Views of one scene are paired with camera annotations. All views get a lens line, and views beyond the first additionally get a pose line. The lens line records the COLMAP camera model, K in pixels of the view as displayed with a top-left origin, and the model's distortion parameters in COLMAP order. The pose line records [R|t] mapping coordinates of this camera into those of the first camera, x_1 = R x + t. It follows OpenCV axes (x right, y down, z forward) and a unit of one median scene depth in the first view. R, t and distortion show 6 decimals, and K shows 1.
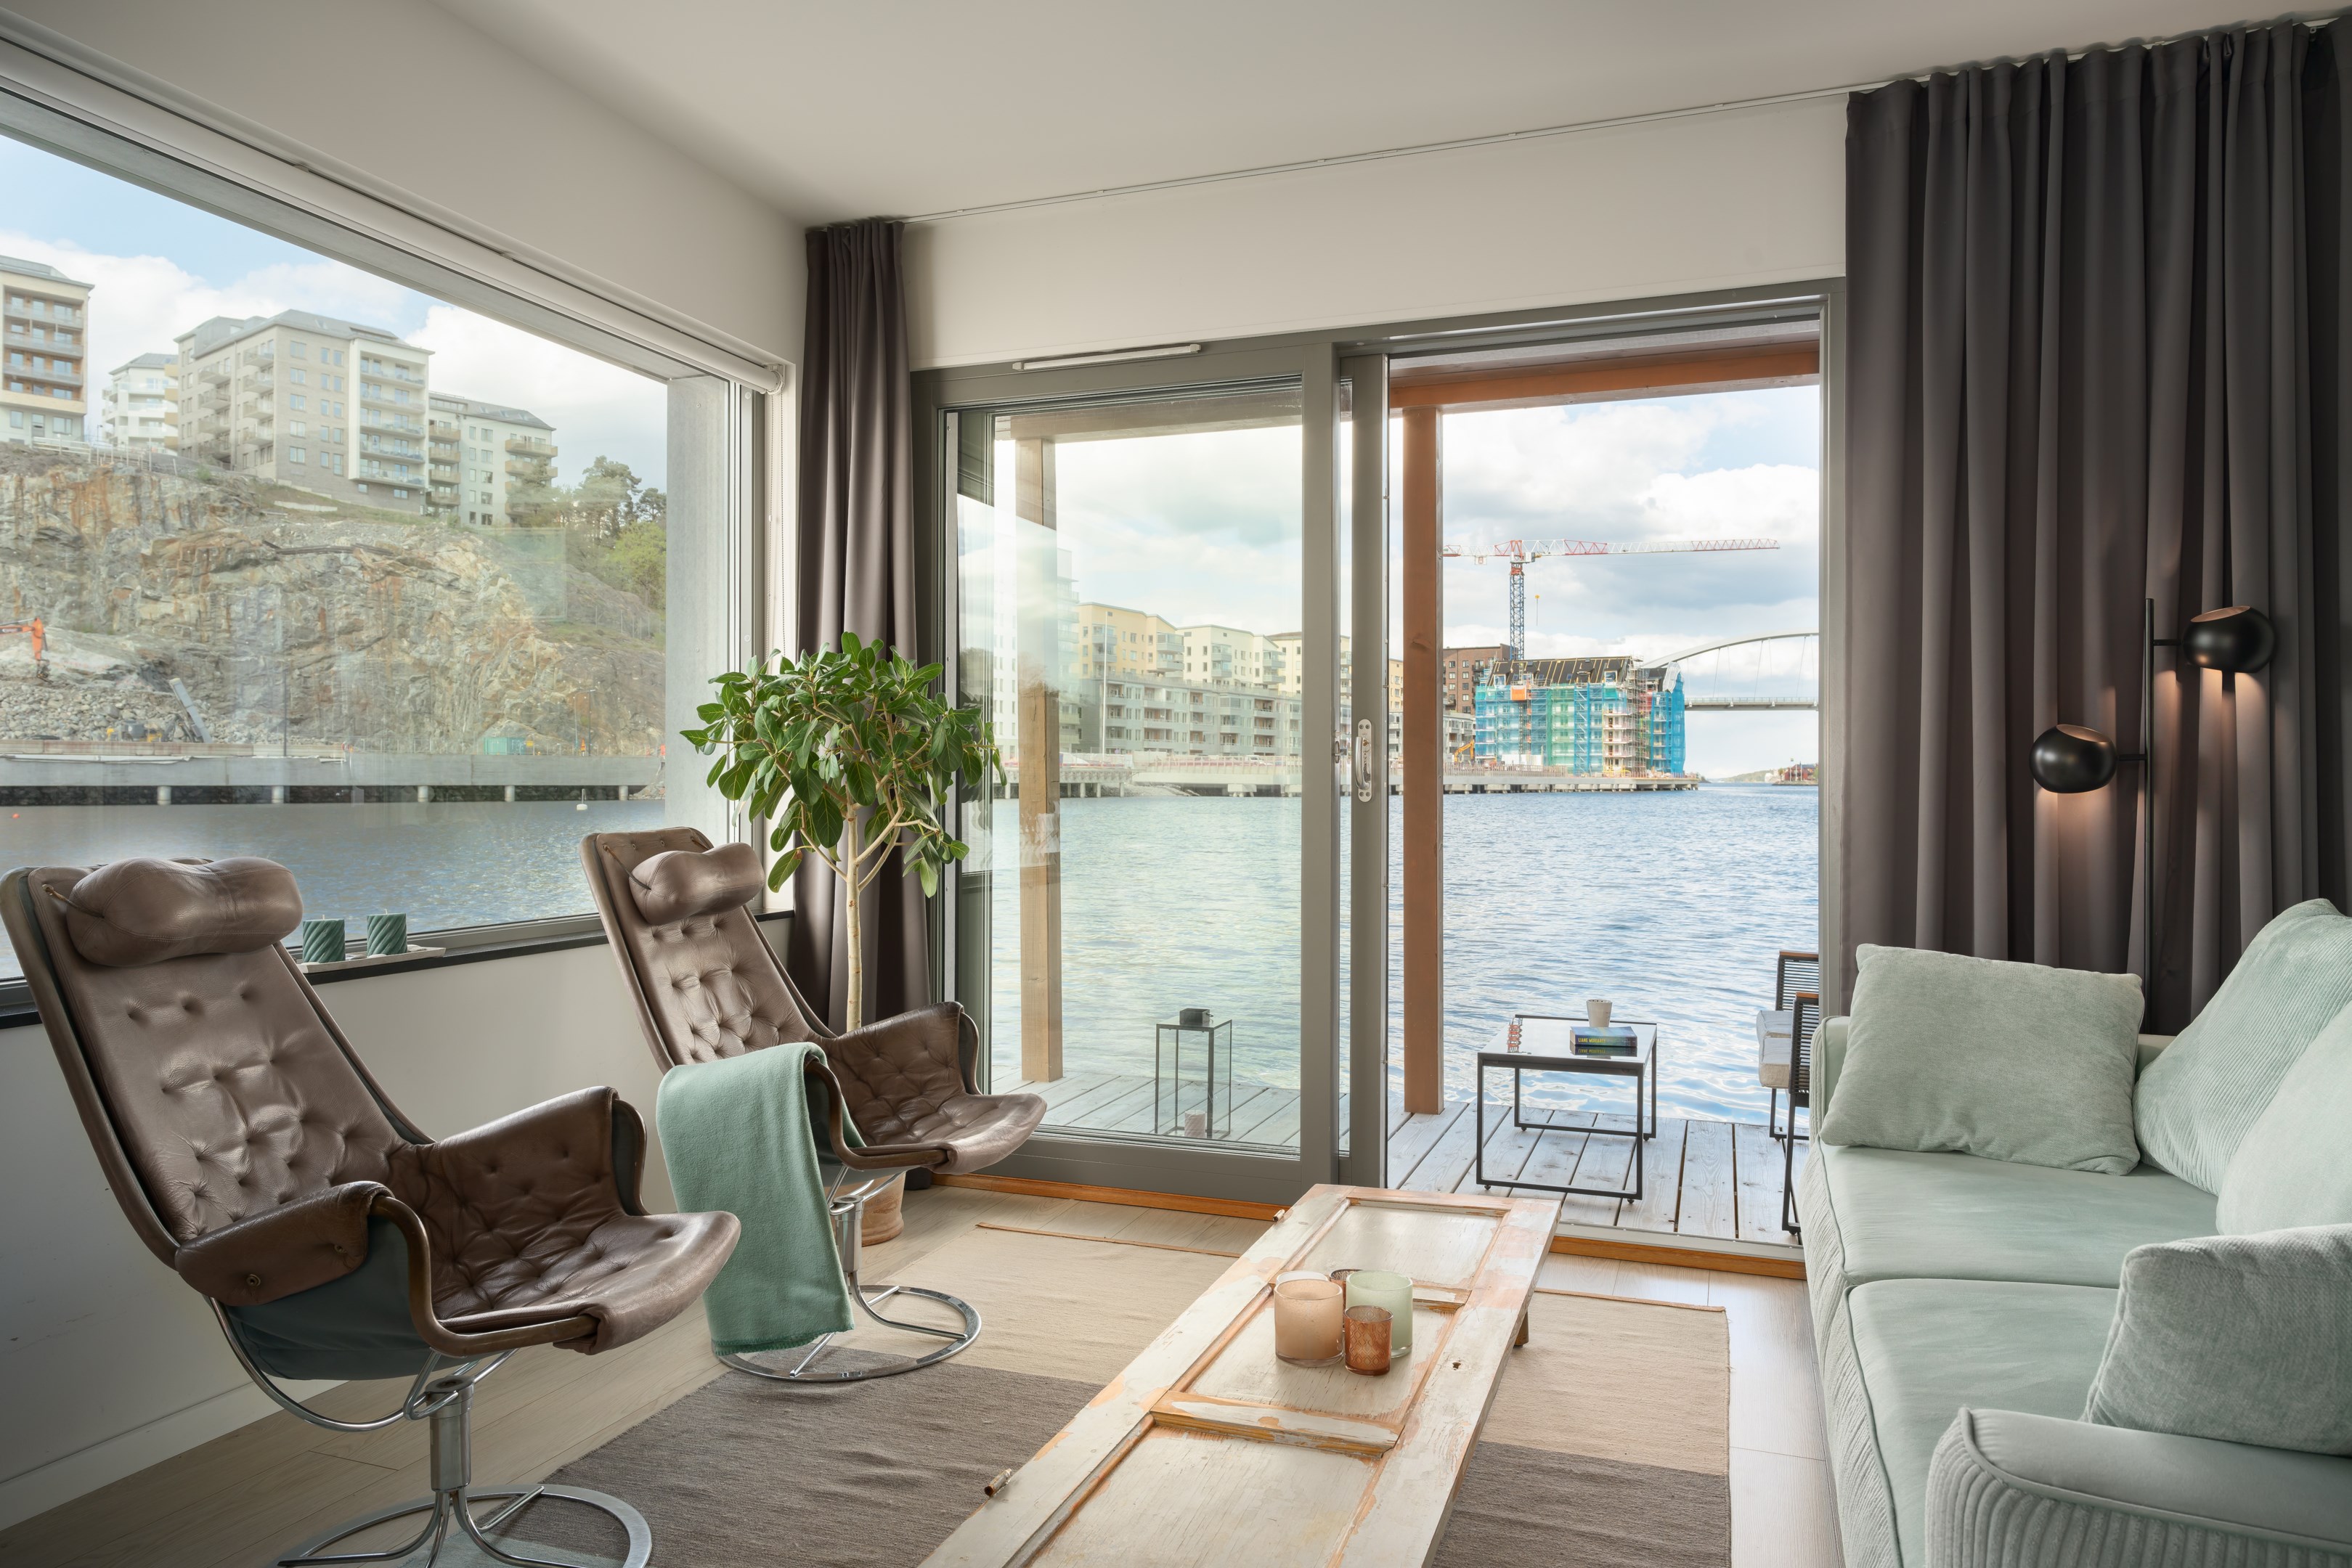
lens RADIAL K [[1526.4, 0, 1176.6], [0, 1526.4, 774.2], [0, 0, 1]] dist [0.000184, 0.001859]
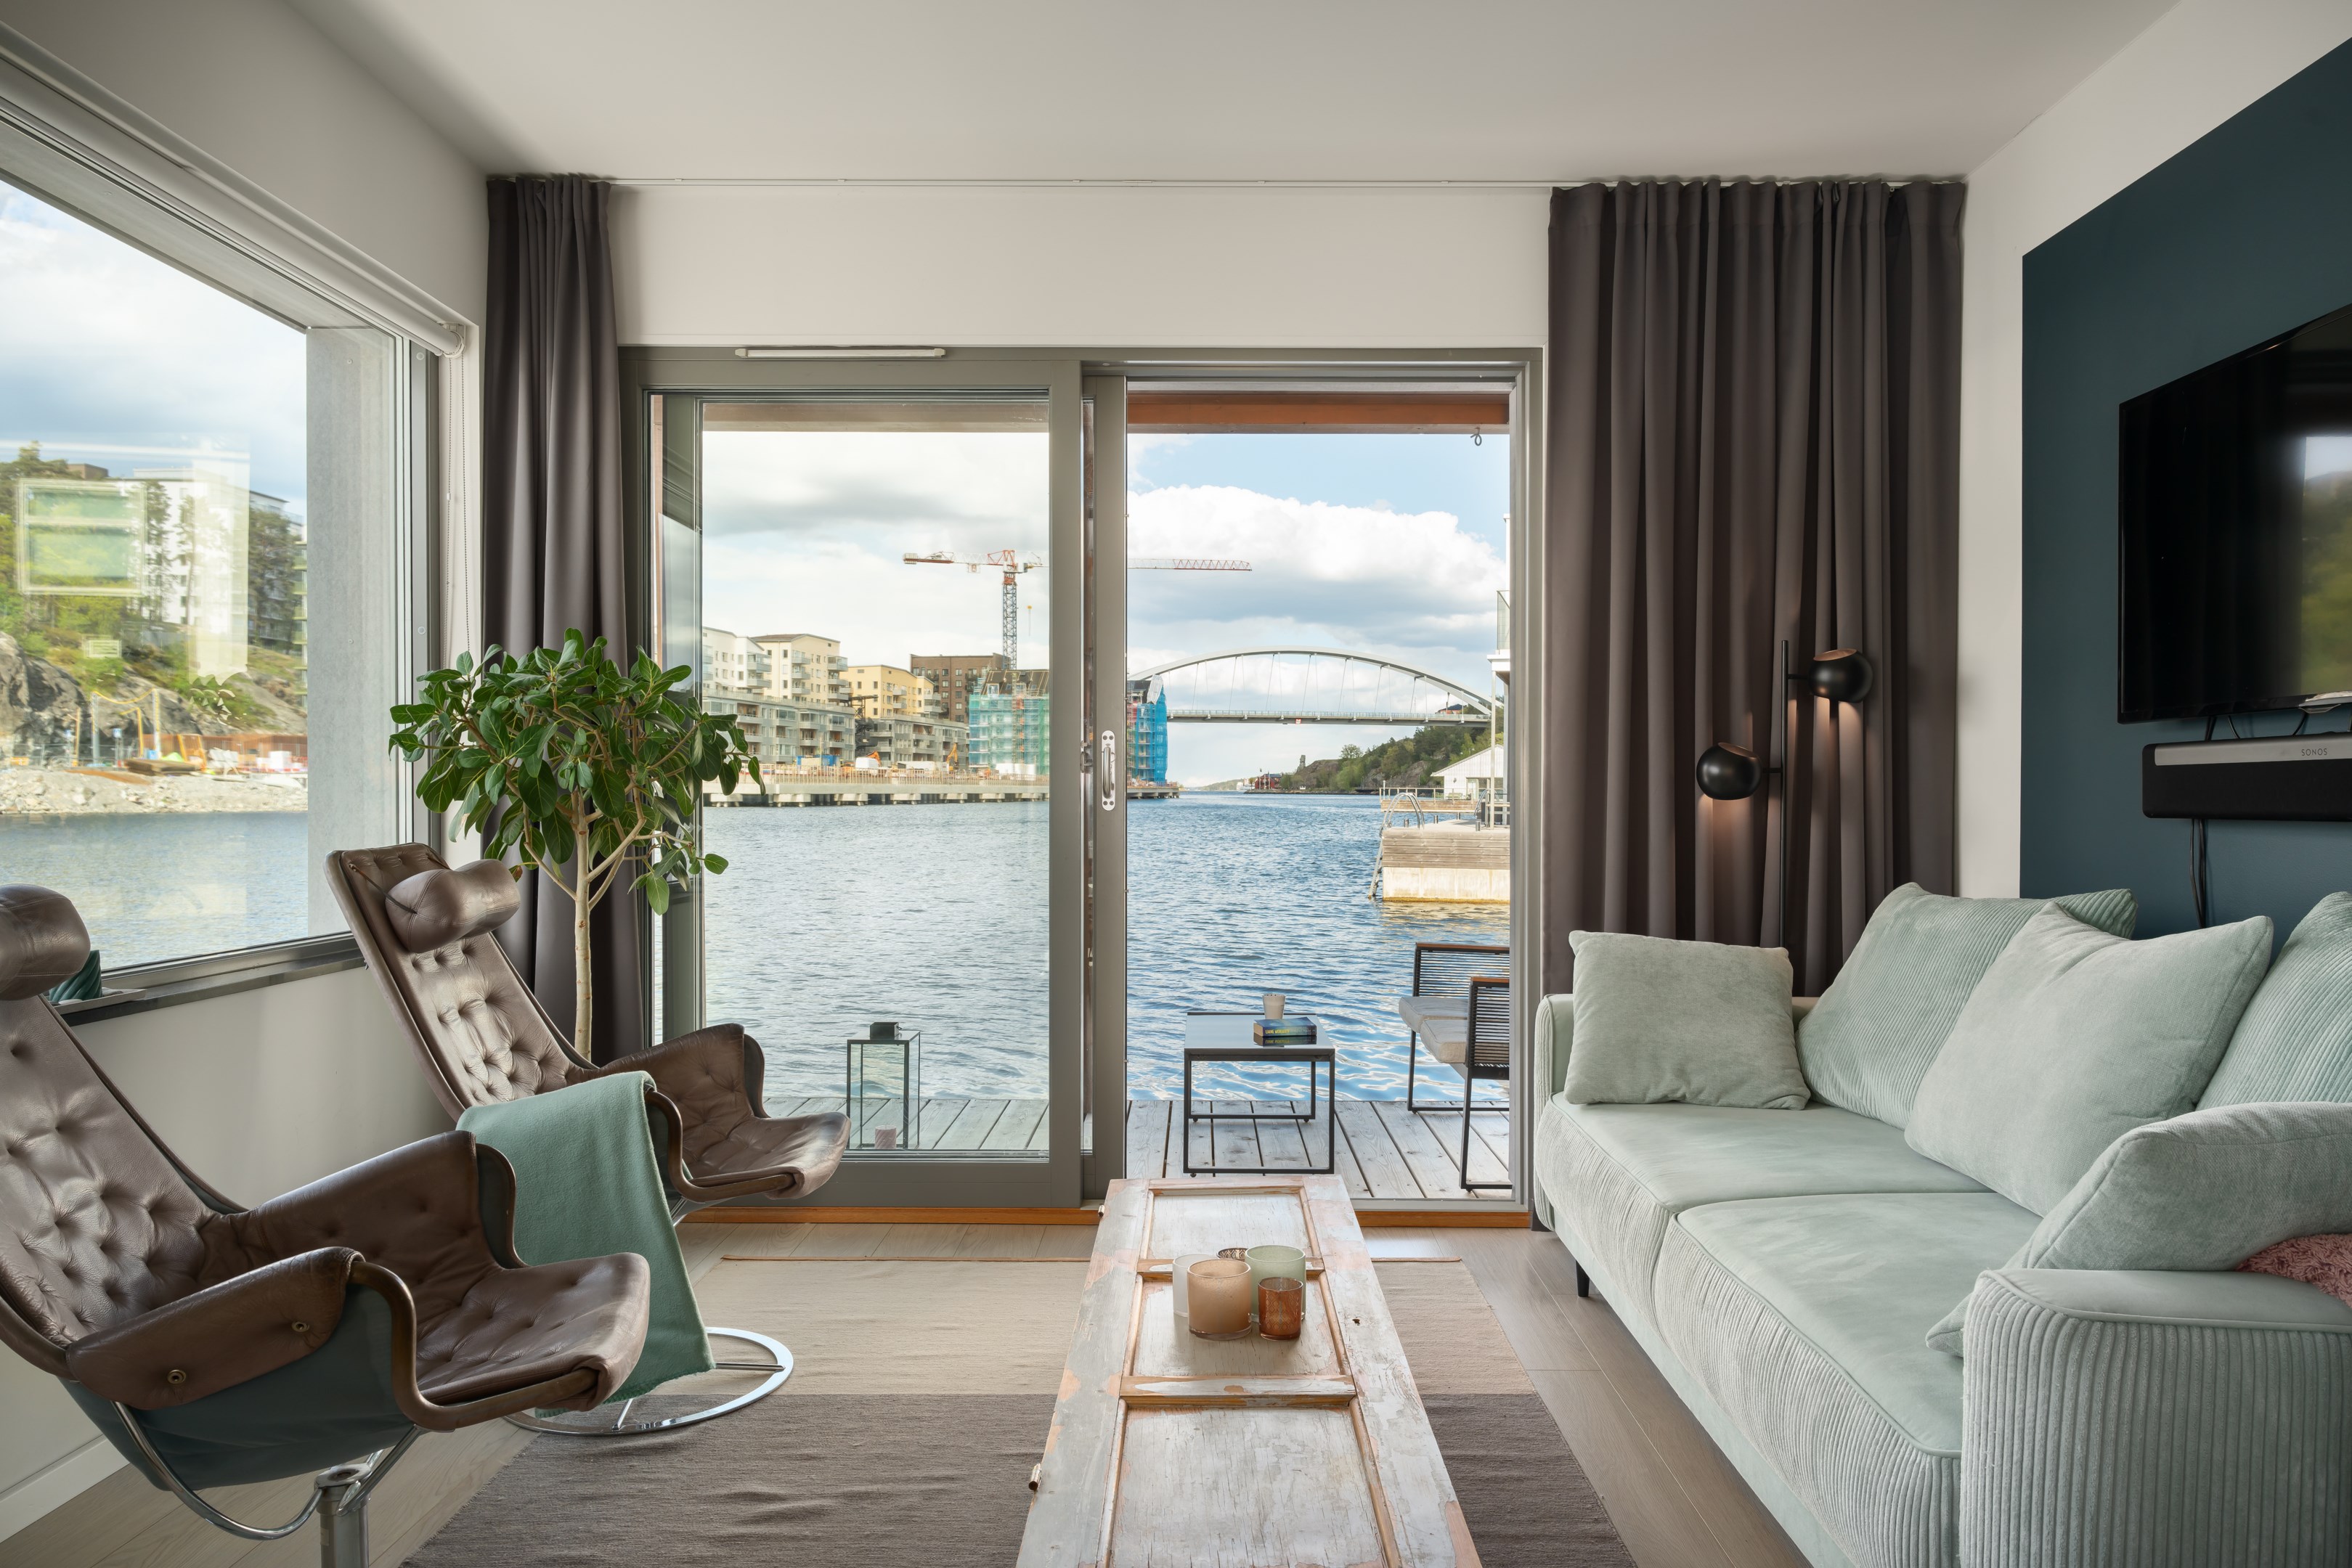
lens RADIAL K [[1540.6, 0, 1210.0], [0, 1540.6, 804.9], [0, 0, 1]] dist [0.002242, 0.000780]
pose [[0.939332, -0.004345, 0.342982, -0.174222], [-0.000509, 0.999901, 0.014063, -0.000409], [-0.343010, -0.013384, 0.939237, -0.000783]]
